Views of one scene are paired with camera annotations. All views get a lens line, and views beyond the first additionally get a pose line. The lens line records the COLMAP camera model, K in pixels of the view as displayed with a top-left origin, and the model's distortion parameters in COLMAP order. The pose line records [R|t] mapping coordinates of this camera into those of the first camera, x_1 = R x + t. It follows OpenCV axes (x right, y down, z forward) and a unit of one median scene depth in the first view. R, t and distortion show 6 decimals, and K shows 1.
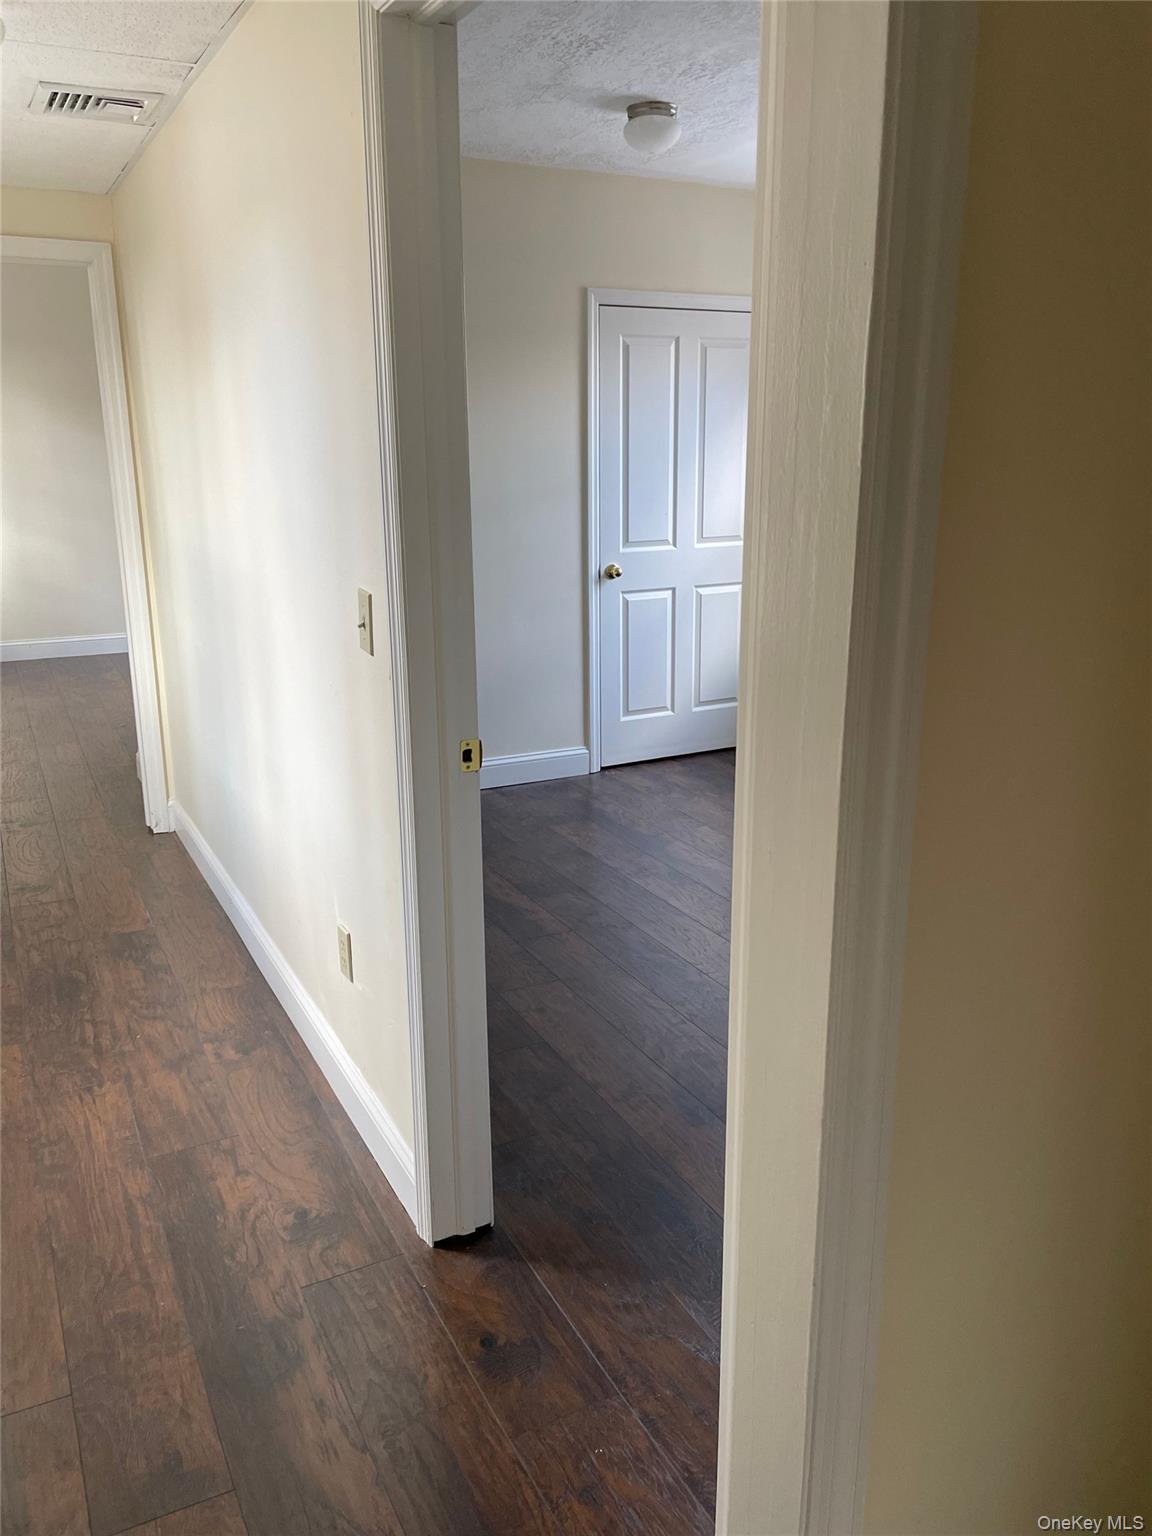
lens RADIAL K [[1158.1, 0, 582.5], [0, 1158.1, 774.0], [0, 0, 1]] dist [0.026086, -0.016225]
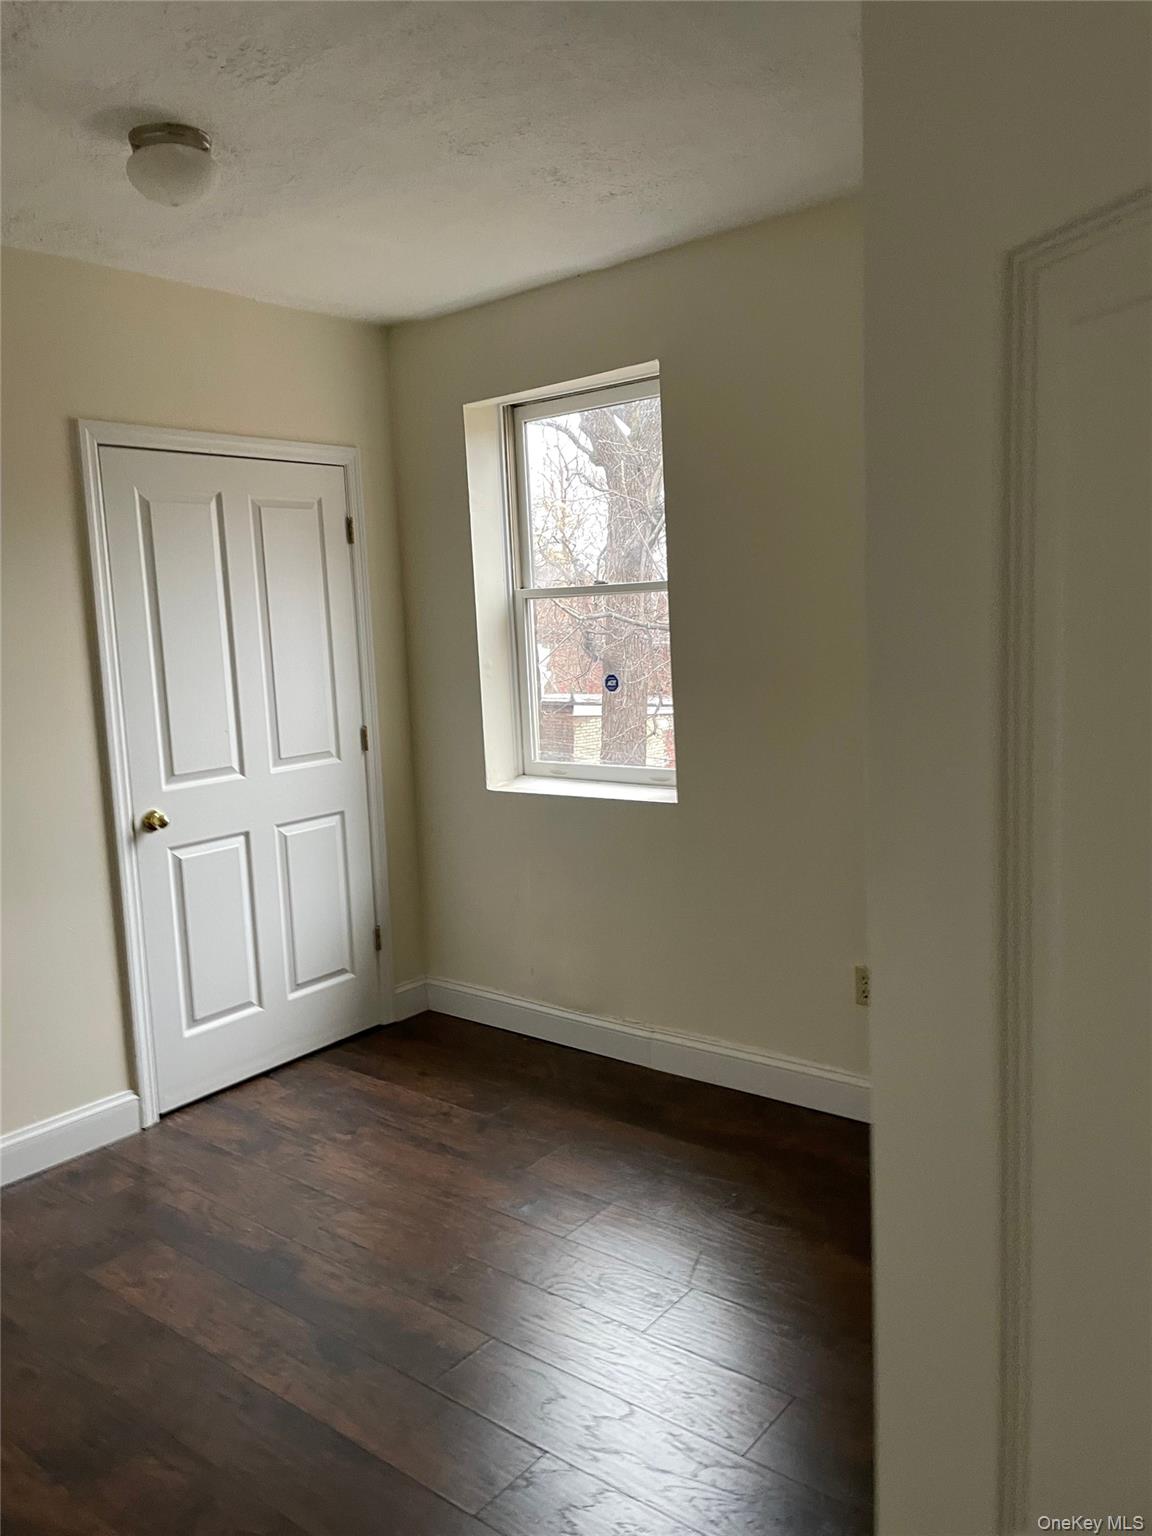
lens RADIAL K [[1158.1, 0, 581.1], [0, 1158.1, 752.1], [0, 0, 1]] dist [0.026086, -0.016225]
pose [[0.914360, -0.077741, 0.397369, -0.011997], [0.142706, 0.980295, -0.136589, -0.086515], [-0.378921, 0.181598, 0.907437, 0.287647]]
